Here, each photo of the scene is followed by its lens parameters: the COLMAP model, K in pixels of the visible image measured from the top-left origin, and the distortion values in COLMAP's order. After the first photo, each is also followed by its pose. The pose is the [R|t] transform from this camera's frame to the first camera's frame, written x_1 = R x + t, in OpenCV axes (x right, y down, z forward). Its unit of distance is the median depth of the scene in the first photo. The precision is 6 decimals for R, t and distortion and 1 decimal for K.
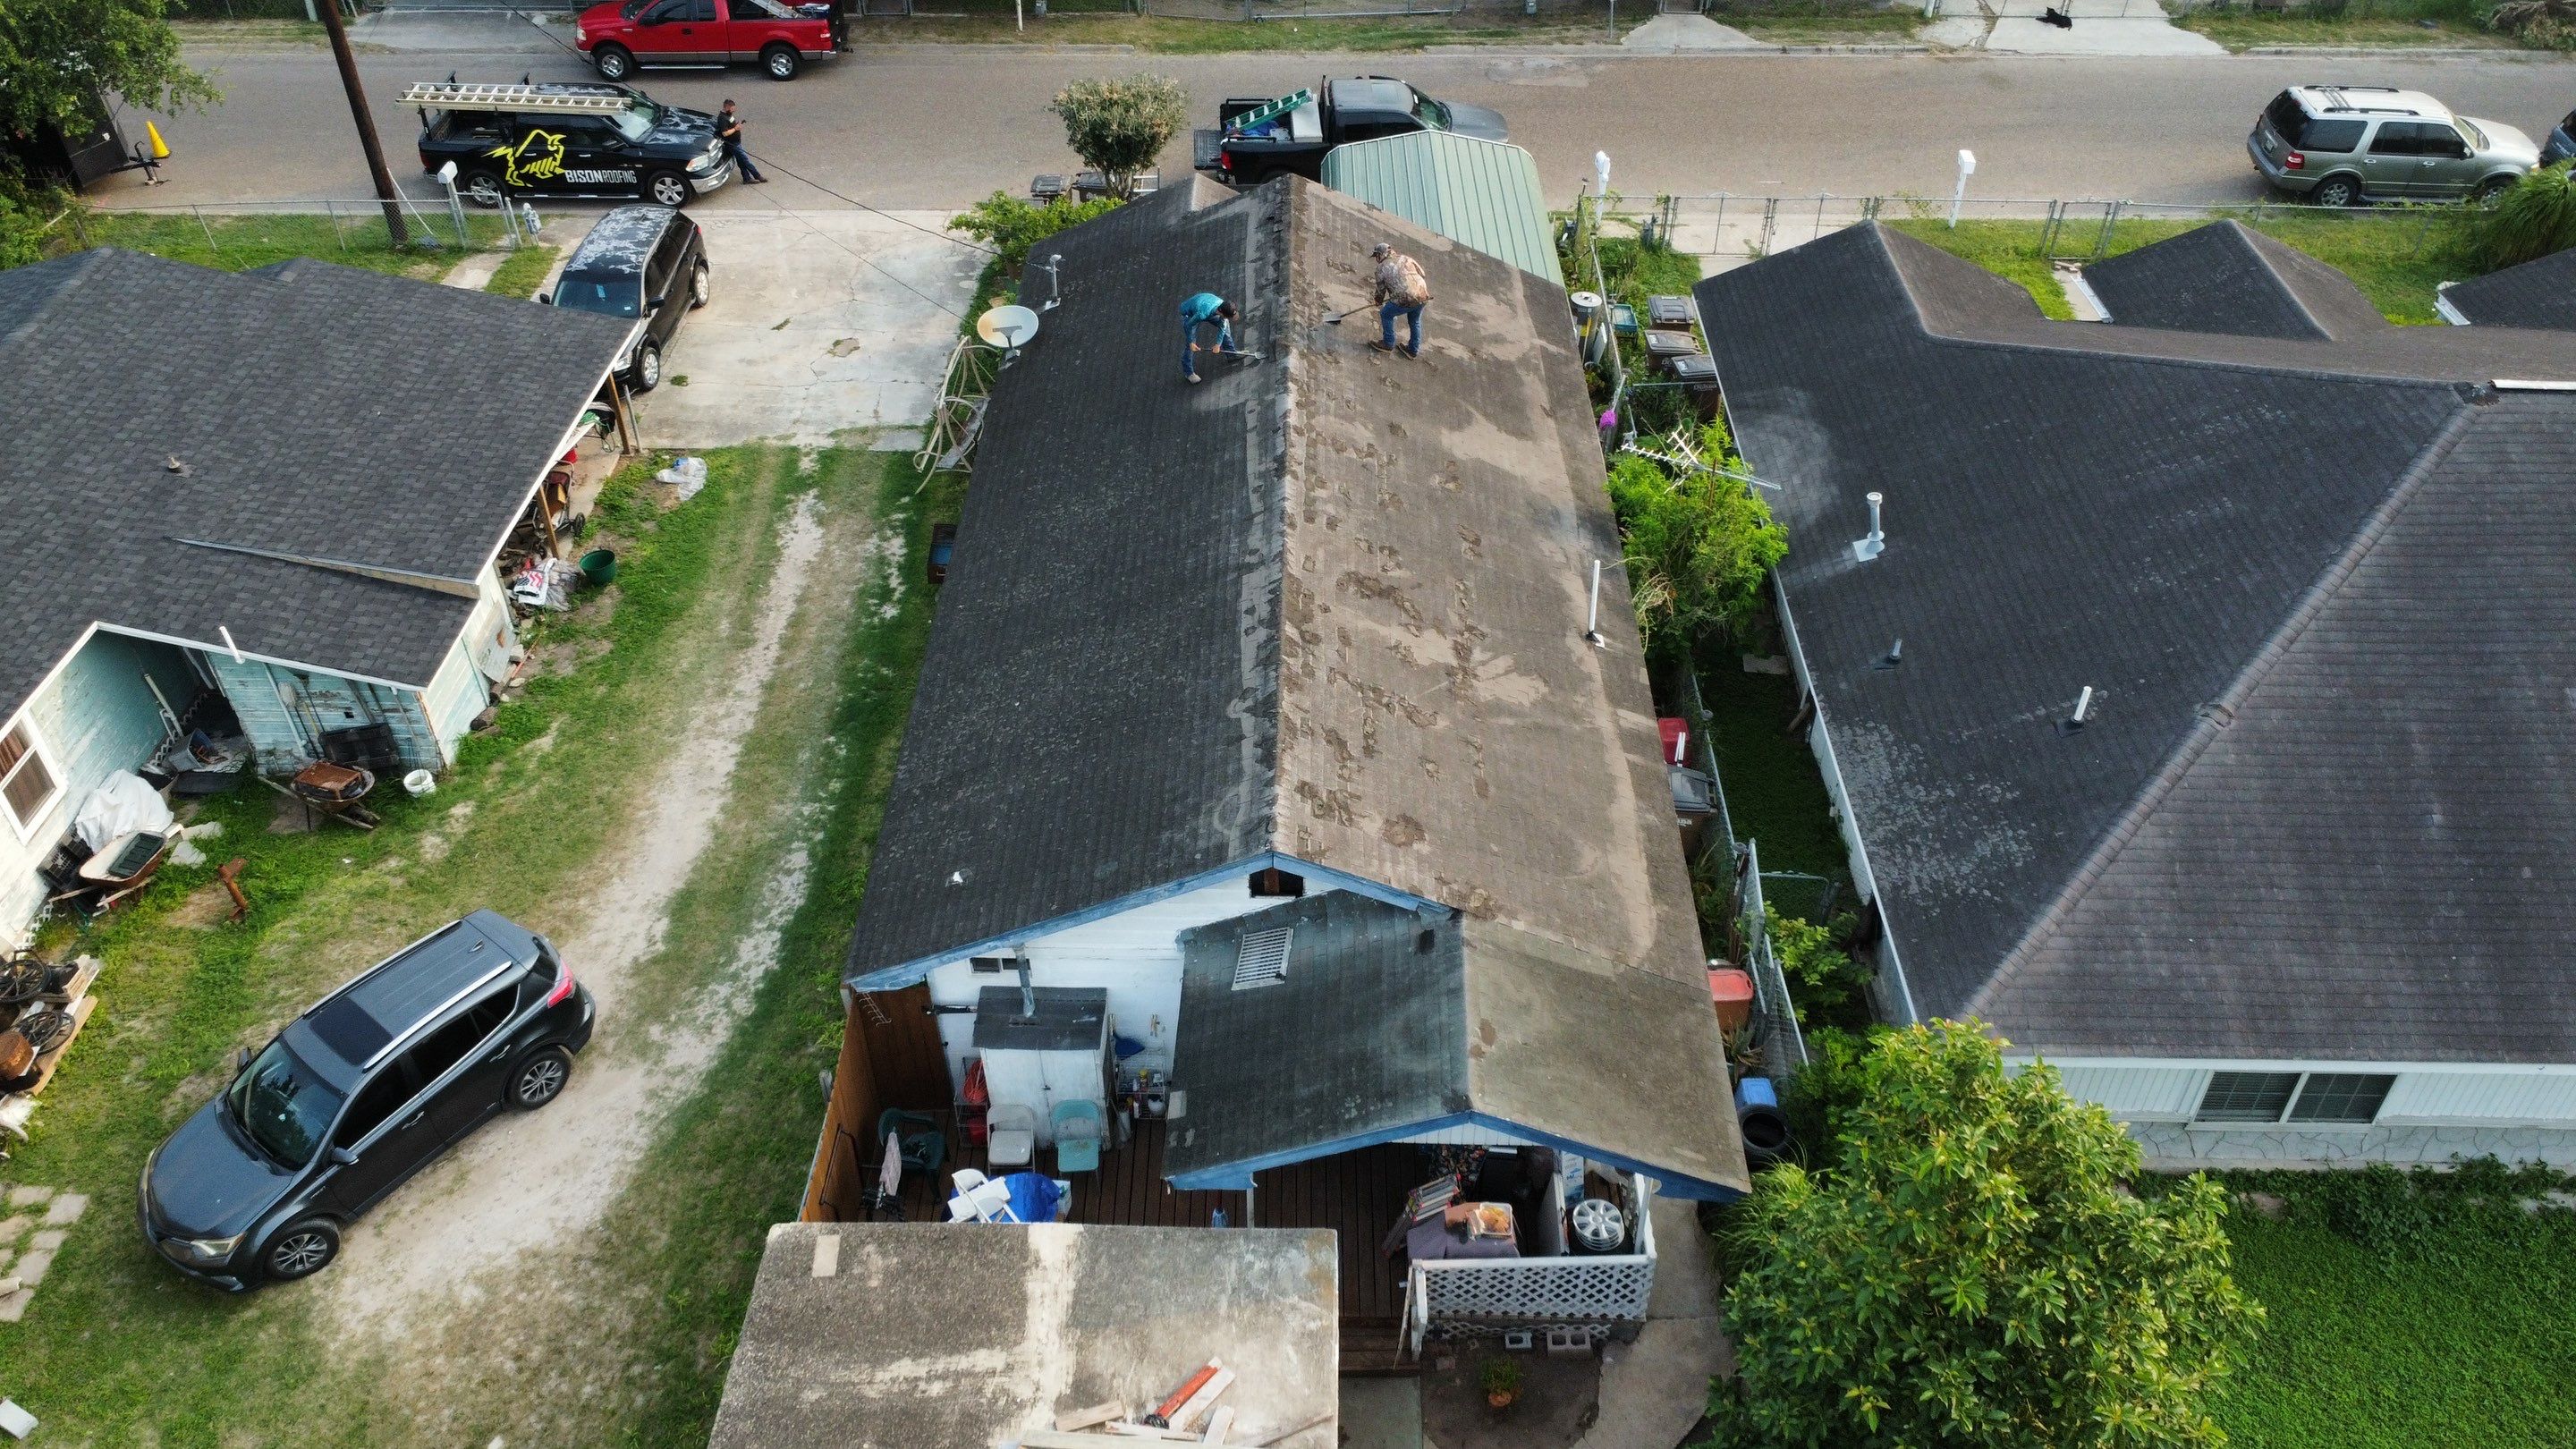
lens RADIAL K [[1951.4, 0, 1293.2], [0, 1951.4, 700.0], [0, 0, 1]] dist [0.005505, -0.013874]
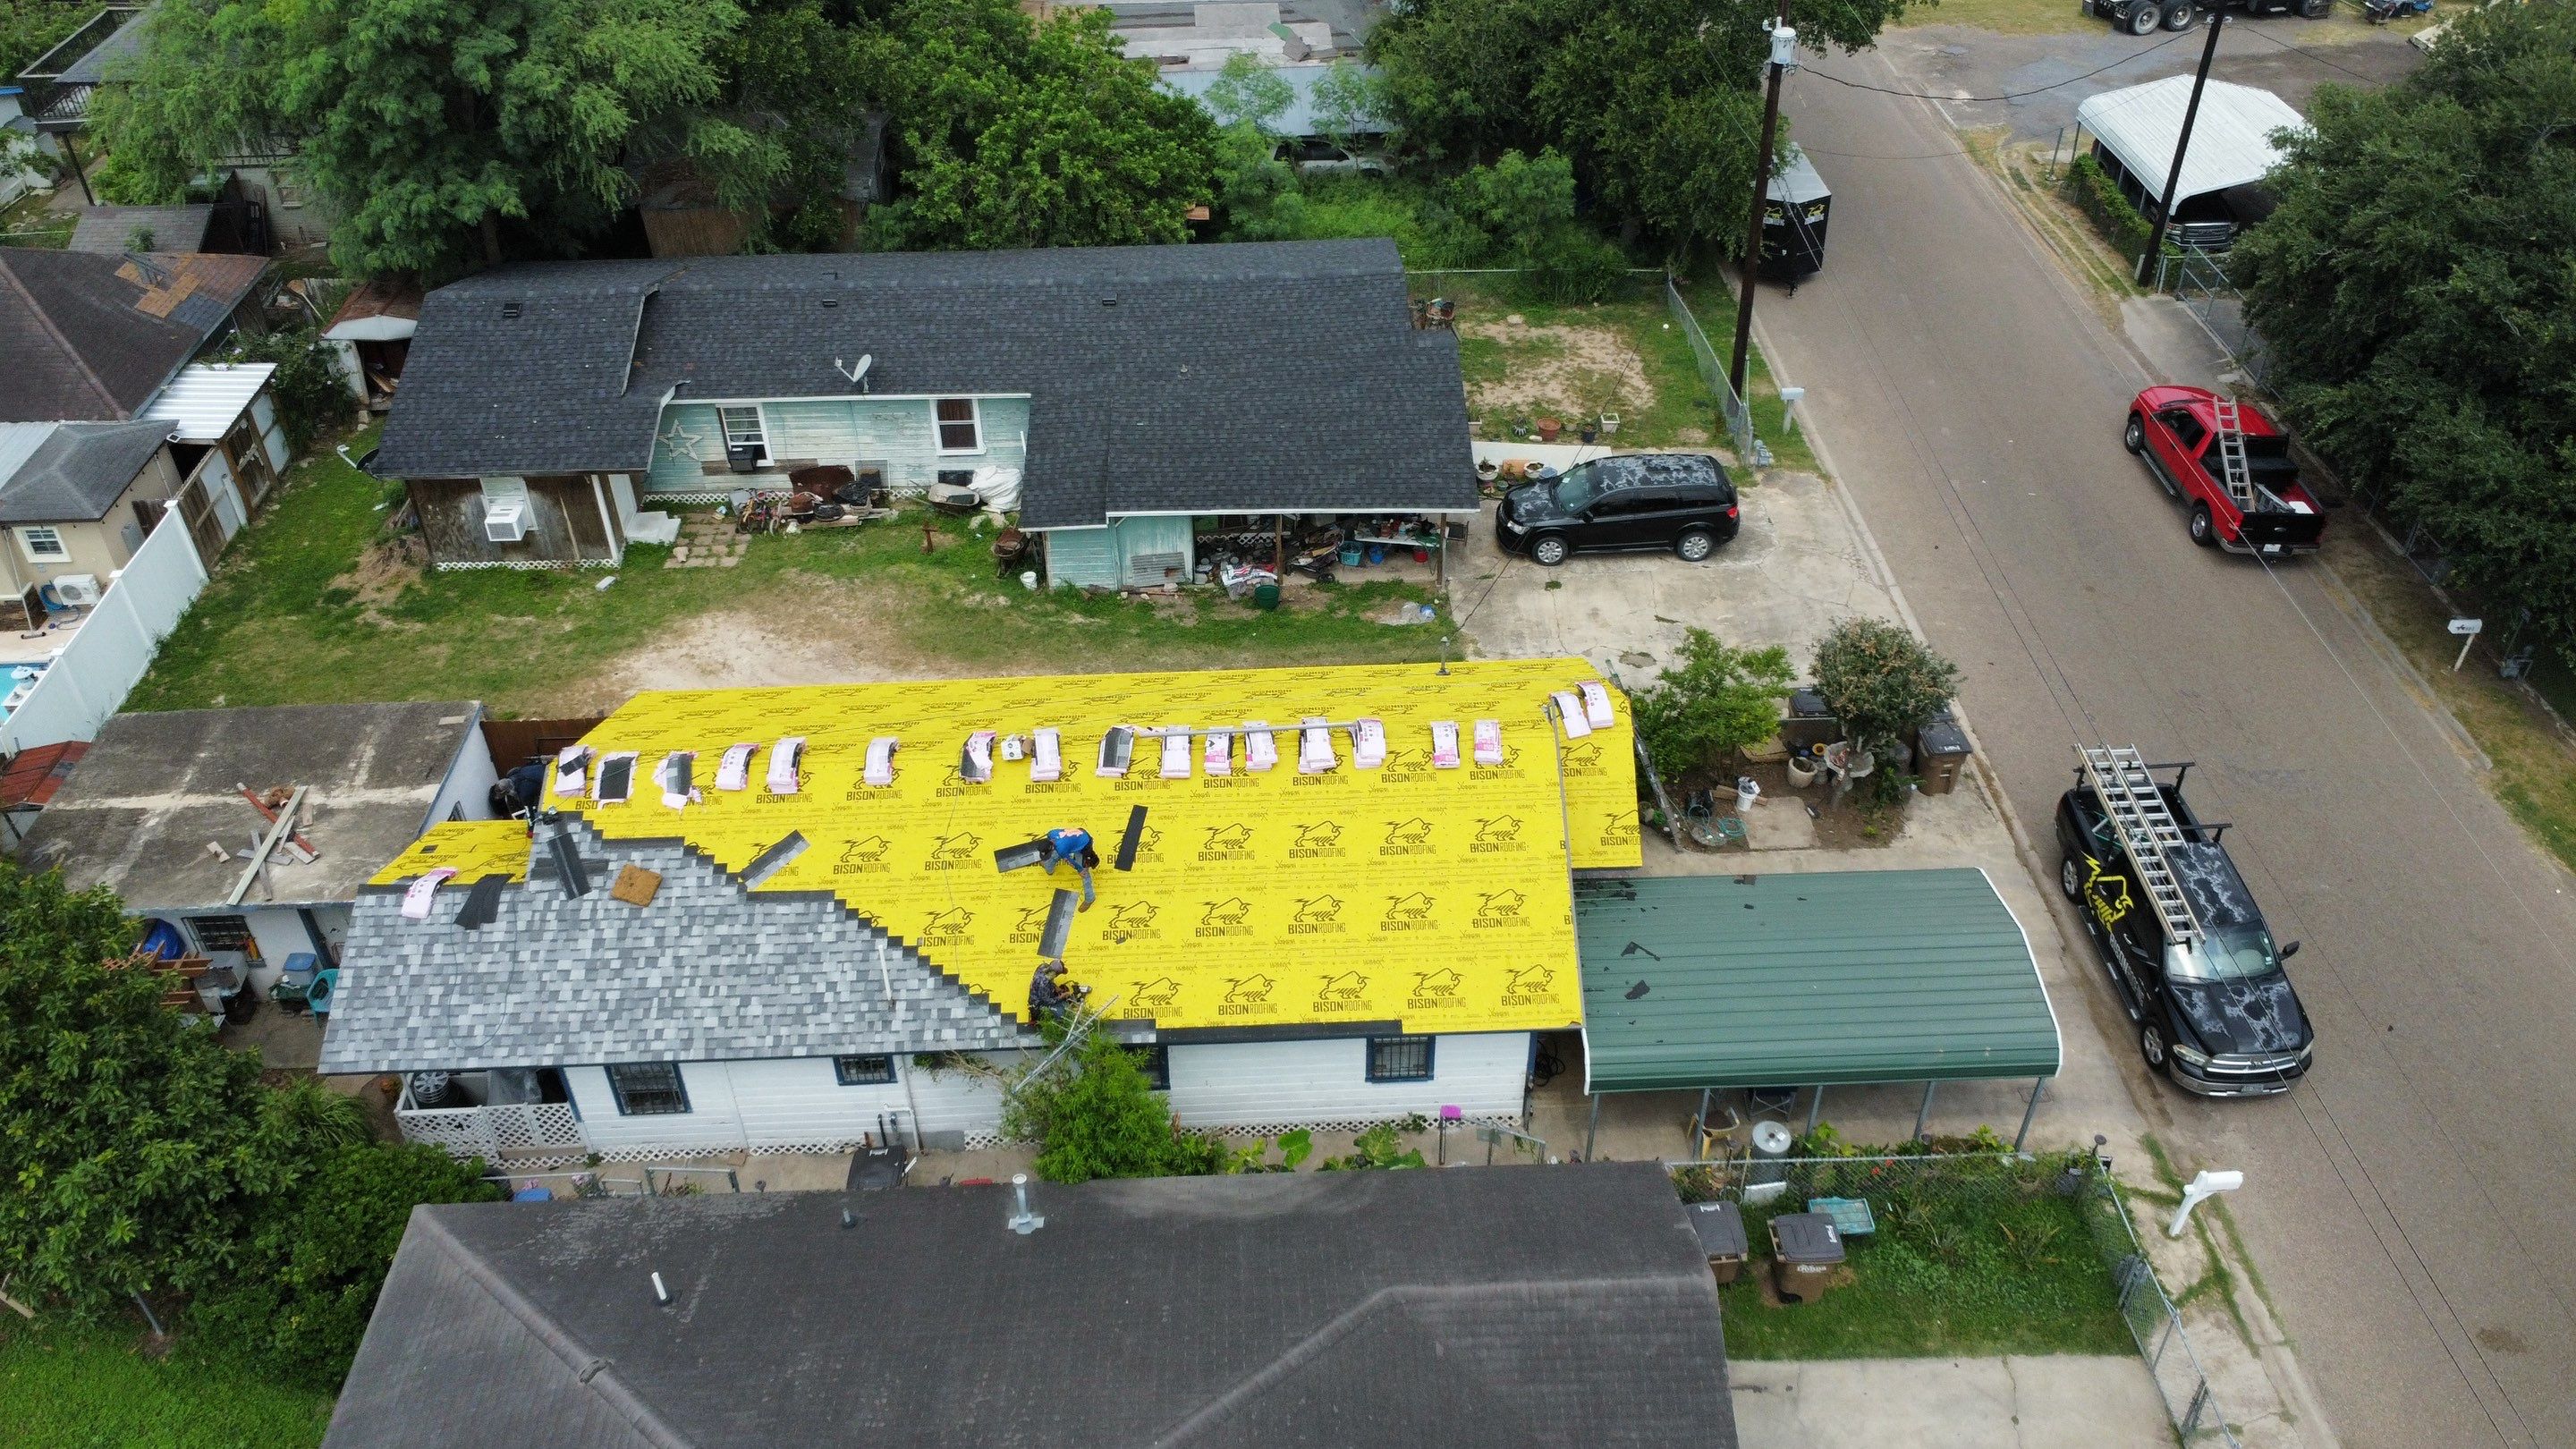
lens RADIAL K [[1951.4, 0, 1294.8], [0, 1951.4, 711.4], [0, 0, 1]] dist [0.005505, -0.013874]
pose [[0.056187, 0.611784, -0.789027, 0.906393], [-0.618691, 0.641592, 0.453411, -0.760798], [0.783622, 0.462688, 0.414554, 0.571733]]
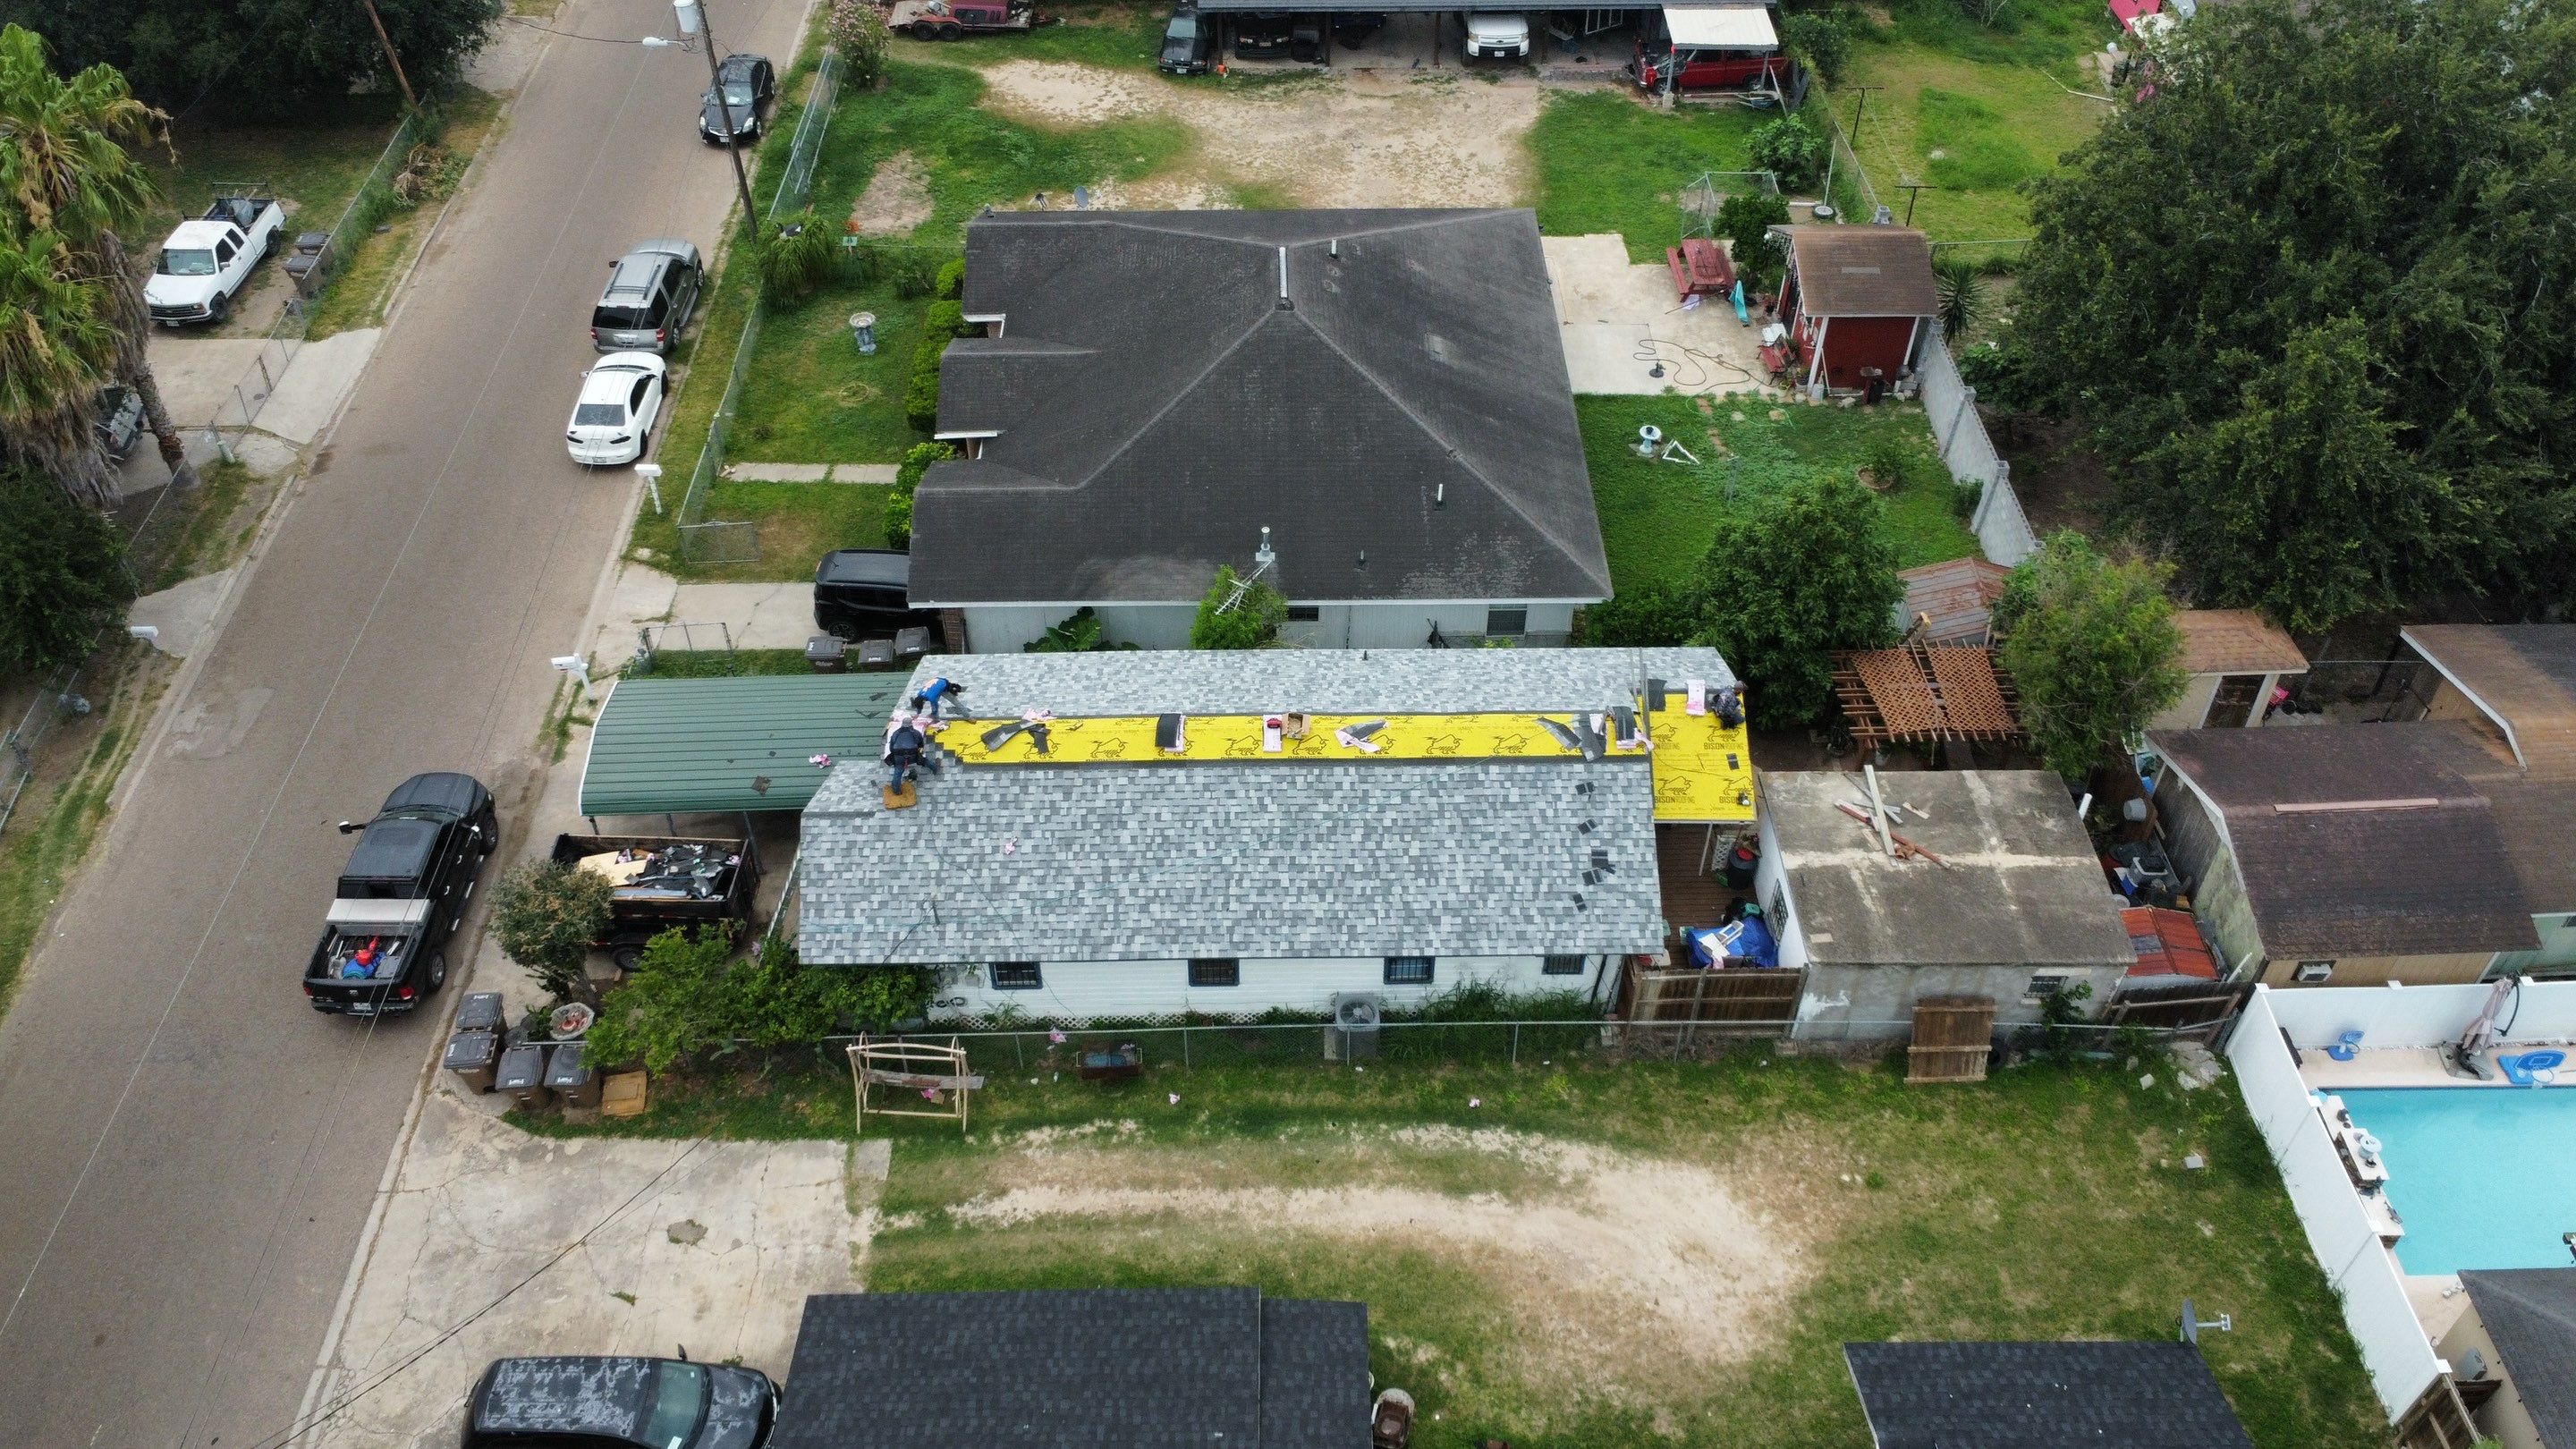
lens RADIAL K [[1951.4, 0, 1273.3], [0, 1951.4, 709.3], [0, 0, 1]] dist [0.005505, -0.013874]
pose [[-0.029698, -0.692248, 0.721048, -1.098330], [0.624514, 0.550388, 0.554126, -0.985743], [-0.780449, 0.466761, 0.415974, 0.301934]]
